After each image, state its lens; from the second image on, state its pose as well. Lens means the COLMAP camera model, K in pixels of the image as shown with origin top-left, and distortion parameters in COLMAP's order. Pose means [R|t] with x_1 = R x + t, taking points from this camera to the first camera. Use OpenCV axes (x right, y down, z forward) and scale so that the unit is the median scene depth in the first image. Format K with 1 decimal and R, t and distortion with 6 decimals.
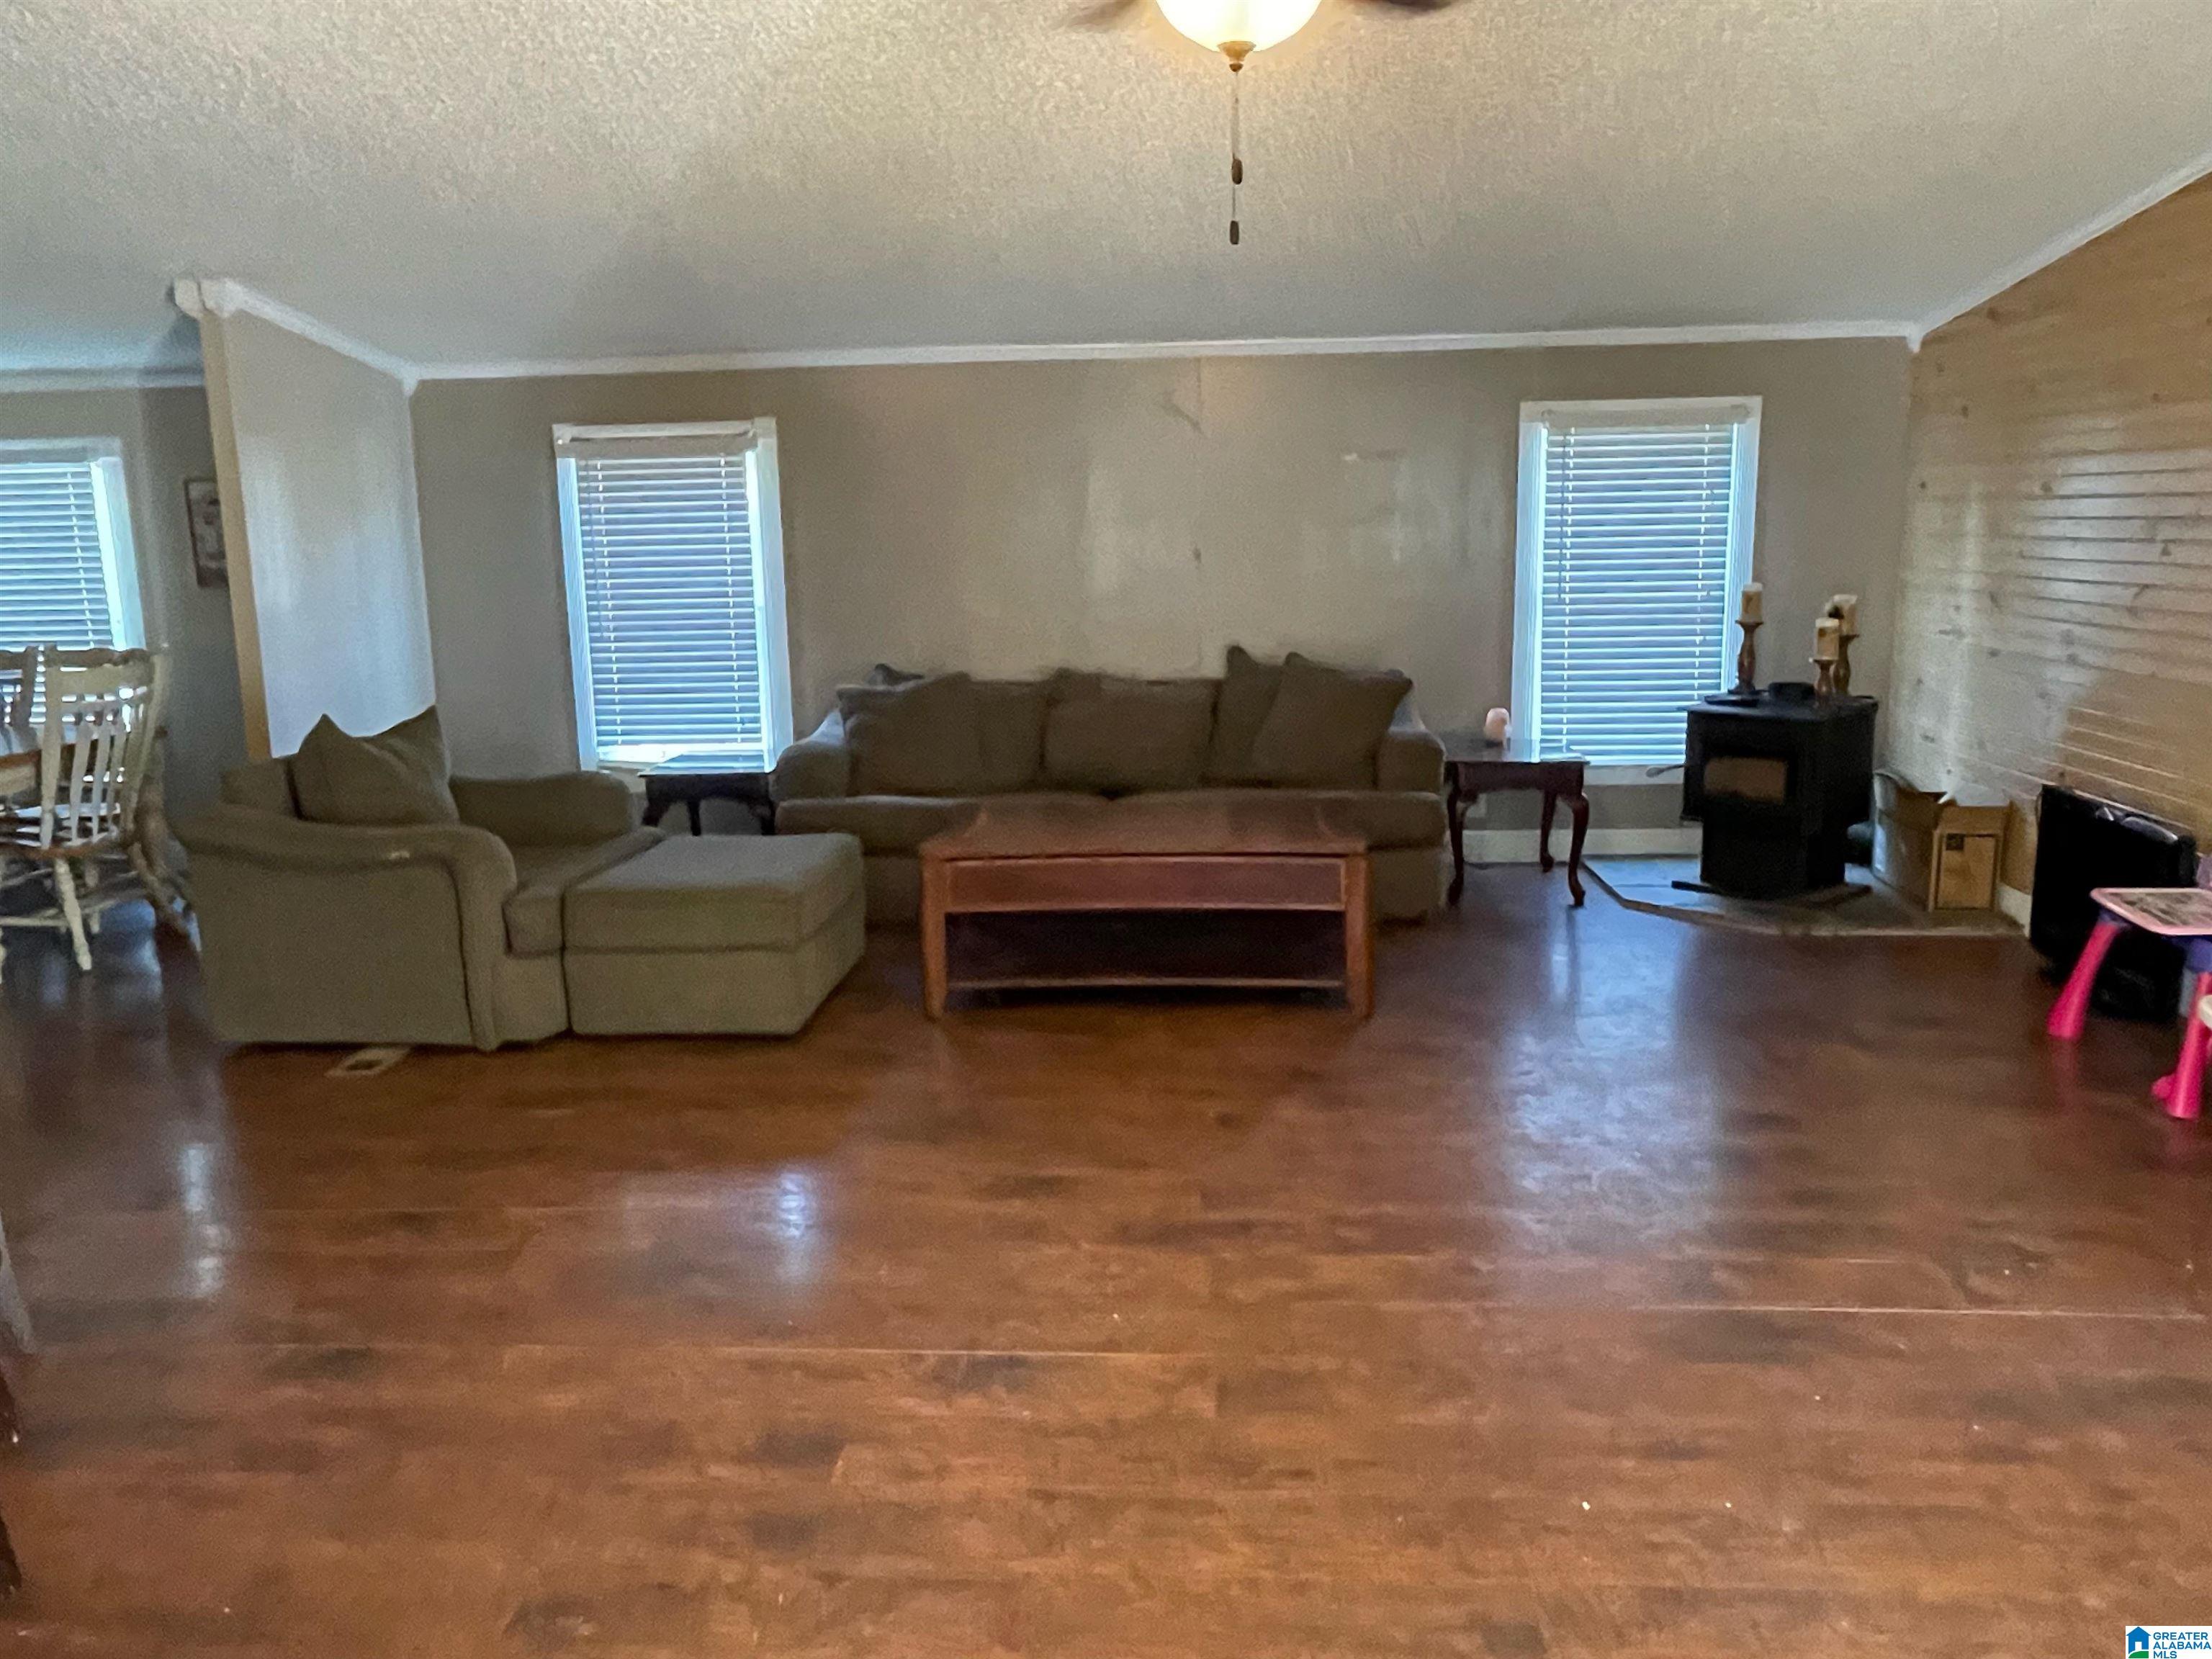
lens RADIAL K [[1634.6, 0, 1104.9], [0, 1634.6, 828.5], [0, 0, 1]] dist [-0.009256, -0.003963]
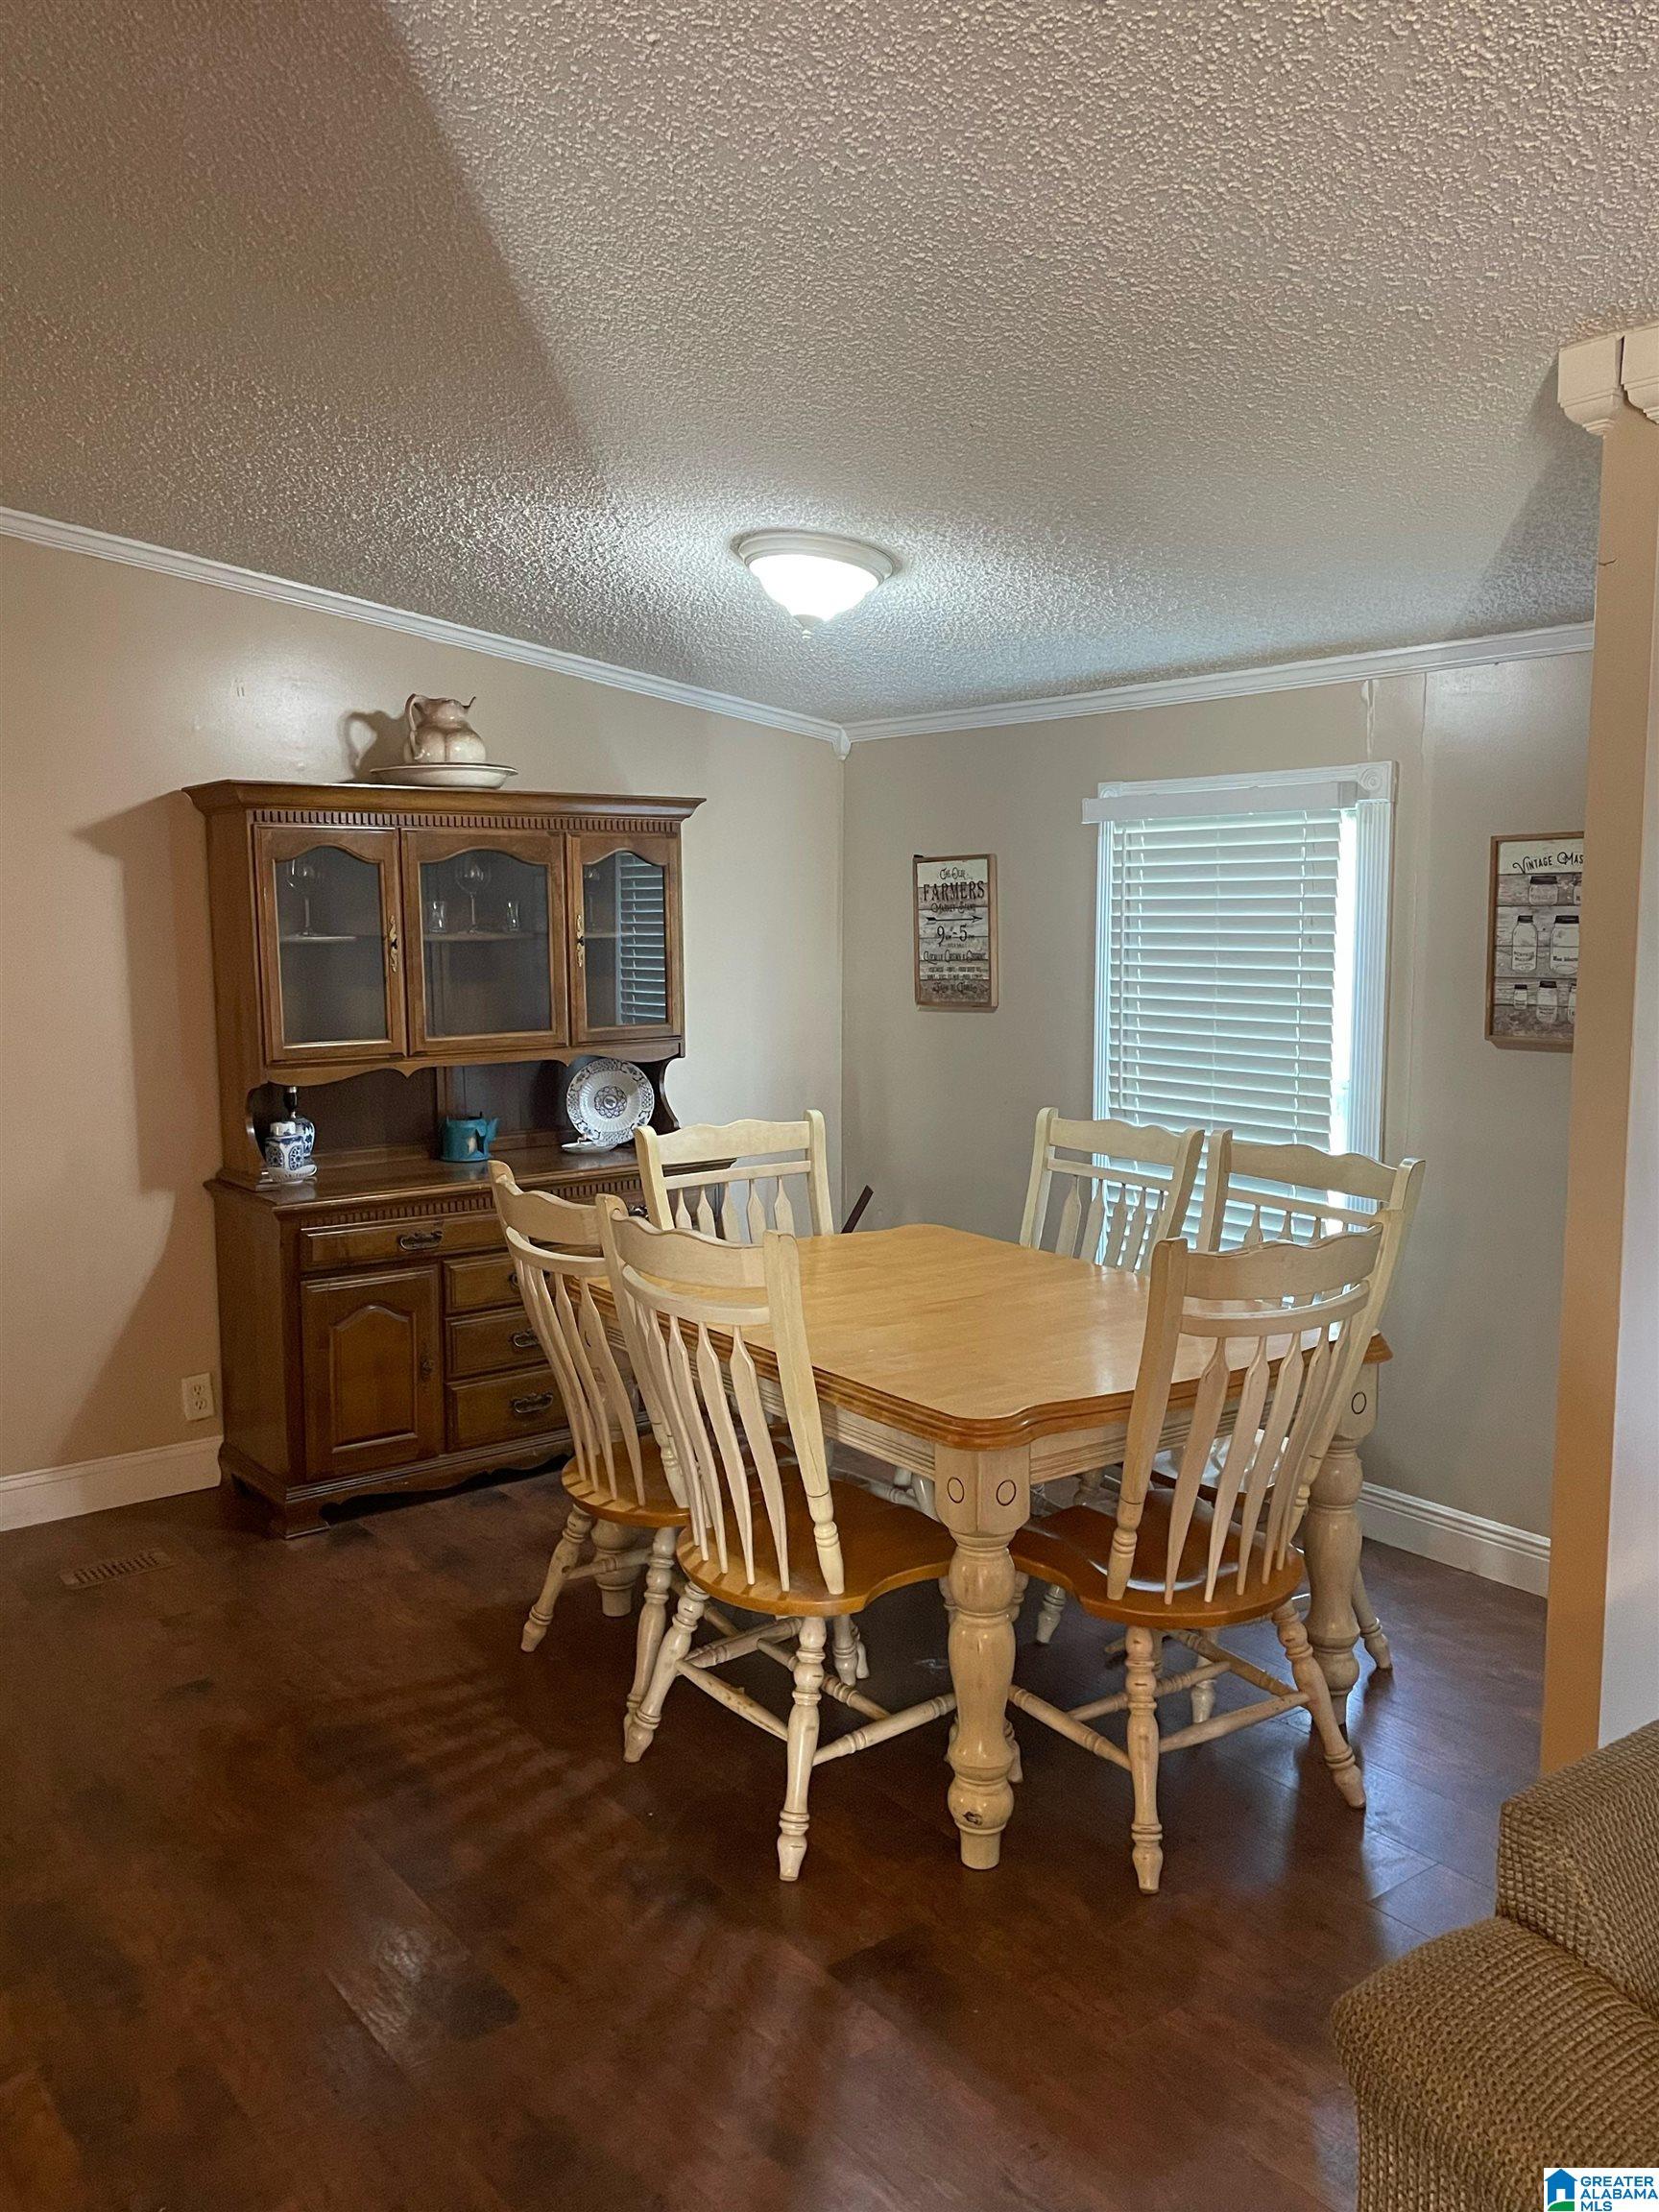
lens RADIAL K [[1734.2, 0, 827.9], [0, 1734.2, 1105.6], [0, 0, 1]] dist [0.030631, 0.001466]
pose [[0.660871, 0.103042, -0.743392, -0.300058], [-0.147679, 0.989018, 0.005803, -0.107229], [0.735826, 0.105948, 0.668831, 0.510304]]
